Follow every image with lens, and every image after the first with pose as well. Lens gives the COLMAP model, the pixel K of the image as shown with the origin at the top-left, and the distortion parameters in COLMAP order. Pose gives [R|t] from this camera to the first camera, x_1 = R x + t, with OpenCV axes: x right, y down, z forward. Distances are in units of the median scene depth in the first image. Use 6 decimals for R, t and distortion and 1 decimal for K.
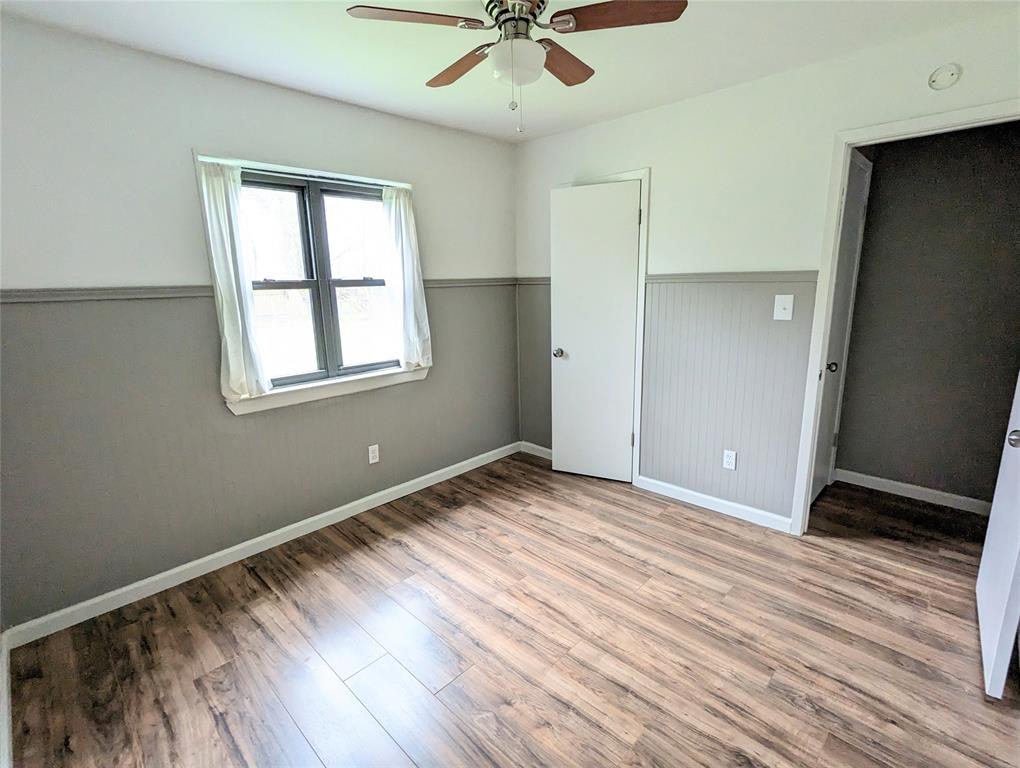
lens RADIAL K [[486.4, 0, 514.0], [0, 486.4, 381.2], [0, 0, 1]] dist [-0.001504, 0.002100]
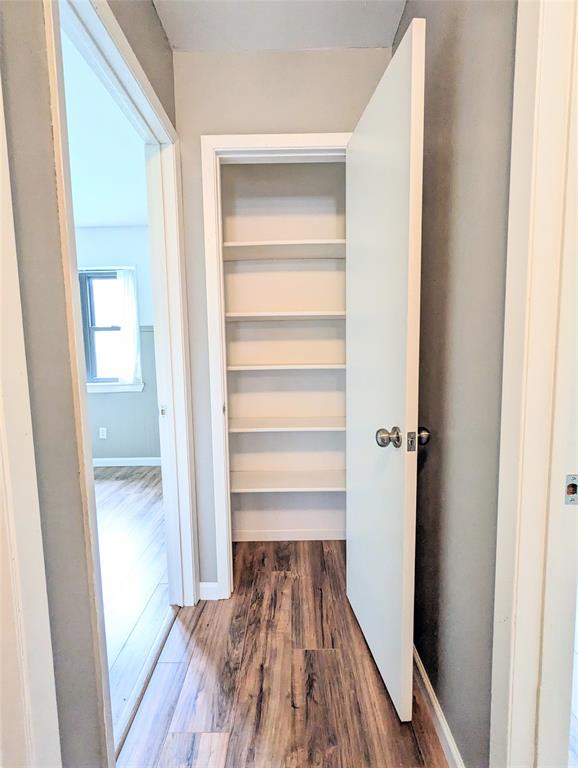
lens RADIAL K [[366.2, 0, 288.6], [0, 366.2, 388.7], [0, 0, 1]] dist [-0.001504, 0.002100]
pose [[0.689548, 0.080954, -0.719701, 1.367135], [-0.143166, 0.989360, -0.025882, -0.073013], [0.709948, 0.120884, 0.693801, 0.784359]]
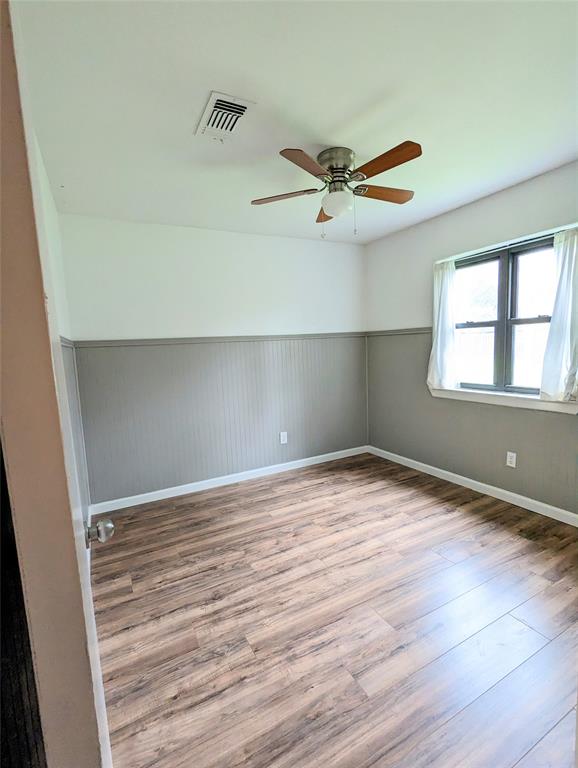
lens RADIAL K [[366.2, 0, 290.0], [0, 366.2, 384.8], [0, 0, 1]] dist [-0.001504, 0.002100]
pose [[-0.307919, 0.143089, -0.940591, 0.990825], [-0.144079, 0.970211, 0.194762, -0.181517], [0.940440, 0.195490, -0.278130, 0.946583]]
